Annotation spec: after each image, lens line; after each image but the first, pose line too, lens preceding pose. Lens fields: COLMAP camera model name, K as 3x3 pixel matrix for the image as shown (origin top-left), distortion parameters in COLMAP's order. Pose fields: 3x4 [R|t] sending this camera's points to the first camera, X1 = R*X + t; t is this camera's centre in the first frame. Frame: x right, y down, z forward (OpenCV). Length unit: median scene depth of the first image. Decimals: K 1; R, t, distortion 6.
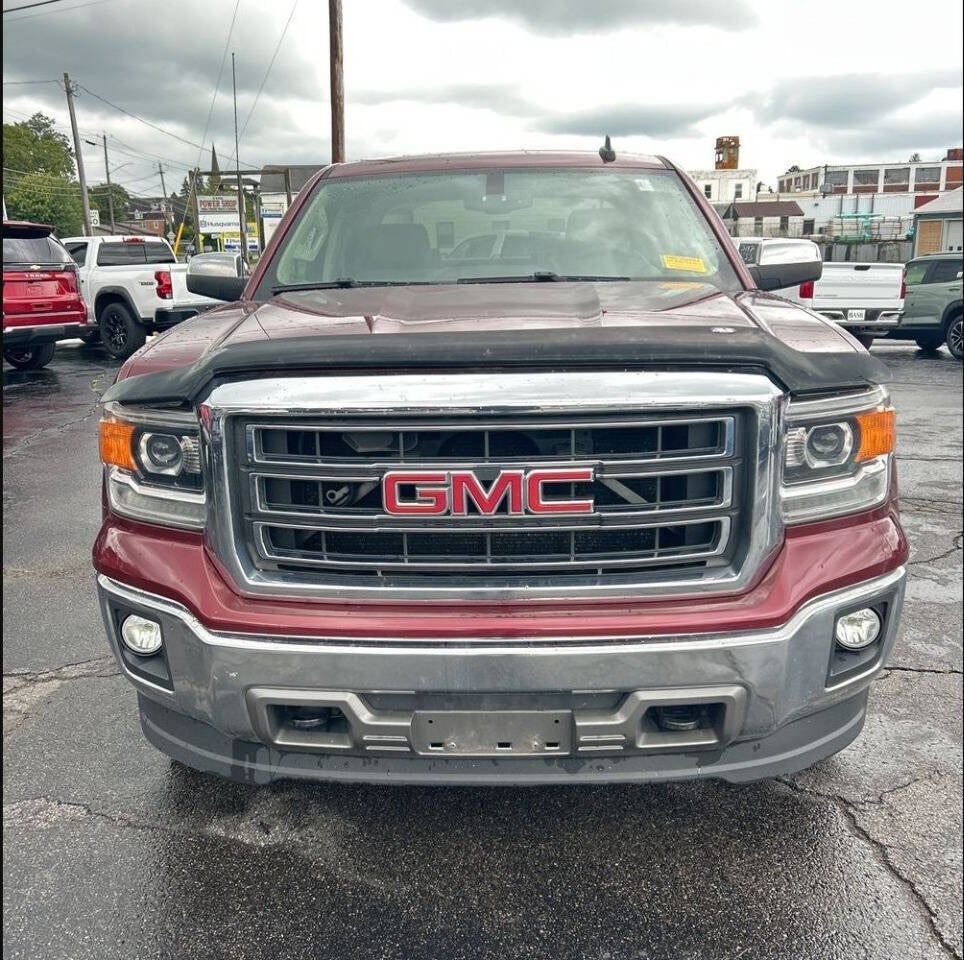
lens RADIAL K [[1023.2, 0, 482.0], [0, 1023.2, 480.0], [0, 0, 1]] dist [0.006438, 0.008282]
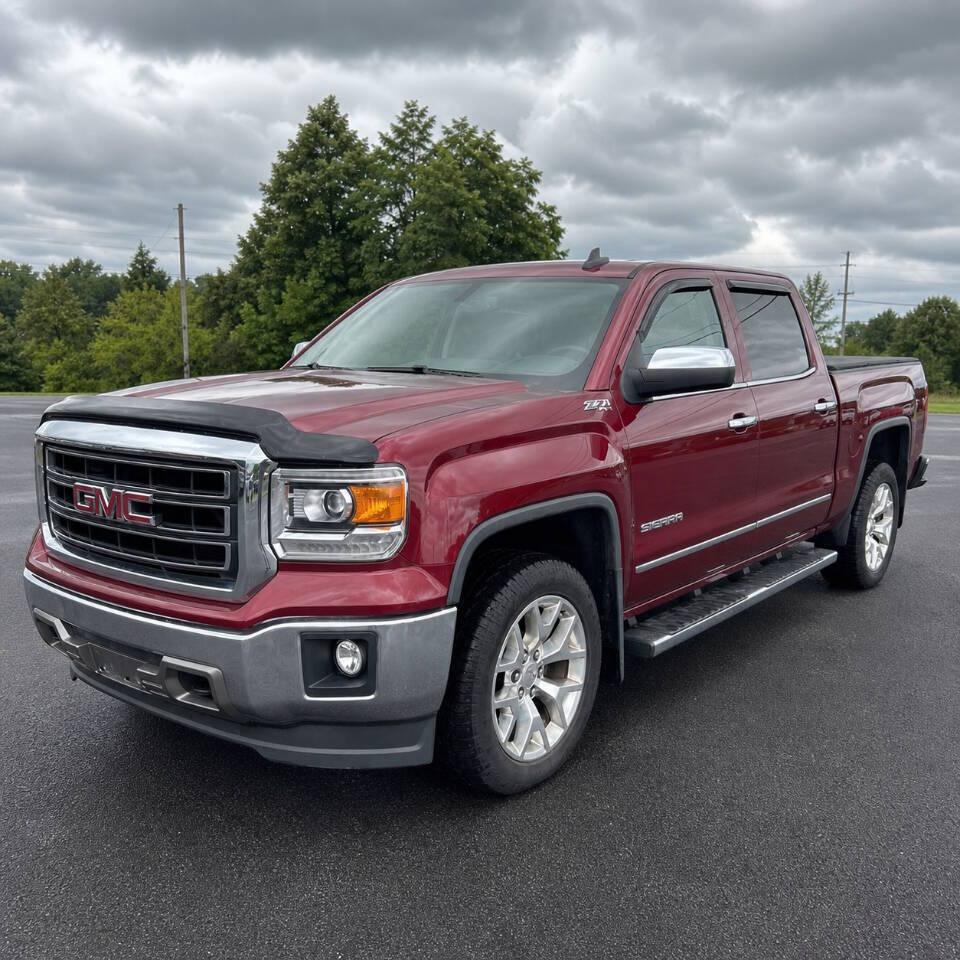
lens RADIAL K [[1019.0, 0, 480.0], [0, 1019.0, 480.0], [0, 0, 1]] dist [0.006438, 0.008282]
pose [[0.779862, 0.104113, -0.617232, 1.335526], [-0.153089, 0.987849, -0.026797, -0.063651], [0.606942, 0.115389, 0.786325, 0.121066]]
